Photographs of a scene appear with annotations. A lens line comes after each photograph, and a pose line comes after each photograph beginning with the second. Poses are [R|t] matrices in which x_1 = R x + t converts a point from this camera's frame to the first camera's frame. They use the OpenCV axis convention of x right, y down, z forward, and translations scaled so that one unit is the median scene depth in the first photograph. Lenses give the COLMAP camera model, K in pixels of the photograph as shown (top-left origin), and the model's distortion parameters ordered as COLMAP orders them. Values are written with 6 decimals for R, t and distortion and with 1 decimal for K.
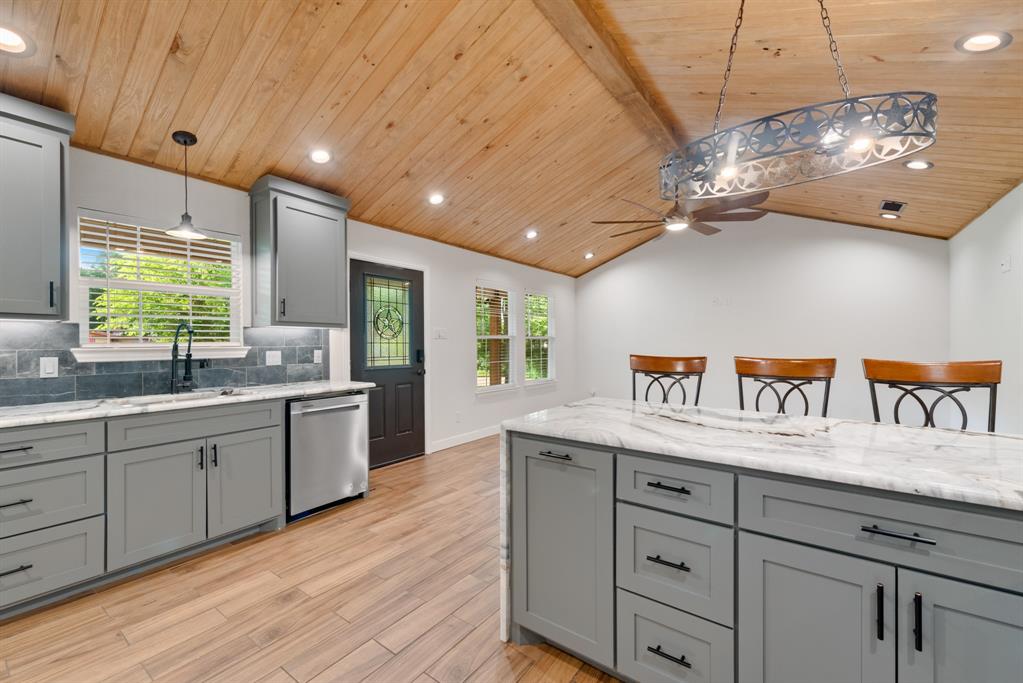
lens RADIAL K [[412.5, 0, 518.5], [0, 412.5, 351.6], [0, 0, 1]] dist [0.010909, 0.000443]
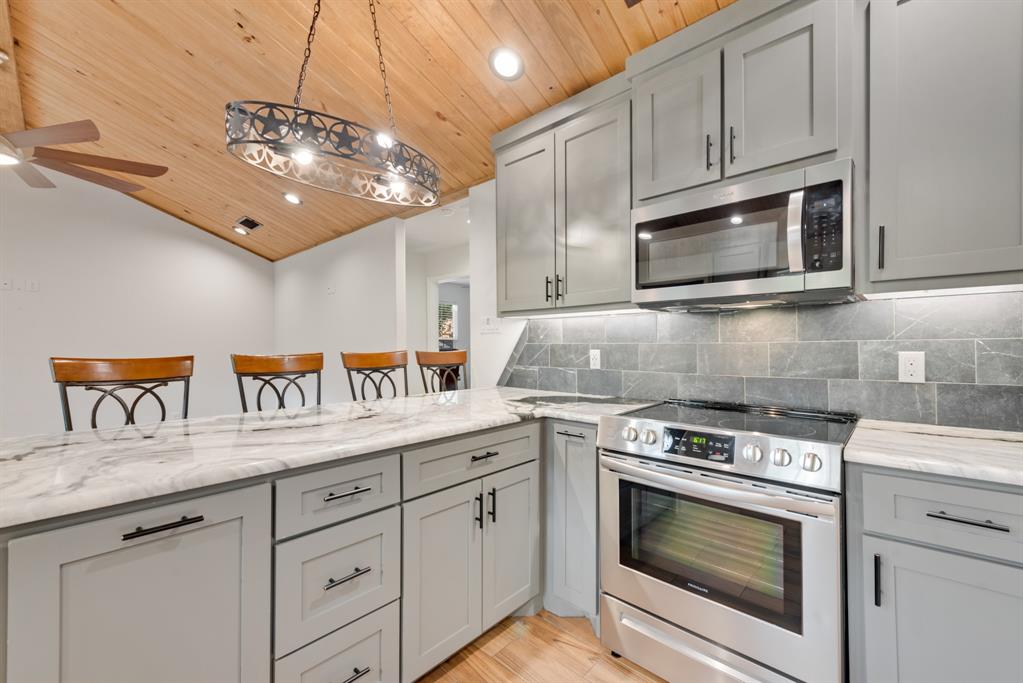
lens RADIAL K [[412.5, 0, 506.9], [0, 412.5, 336.1], [0, 0, 1]] dist [0.010909, 0.000443]
pose [[0.150413, 0.013878, 0.988526, -0.150523], [0.023320, 0.999573, -0.017582, 0.001123], [-0.988348, 0.025697, 0.150025, 0.151350]]
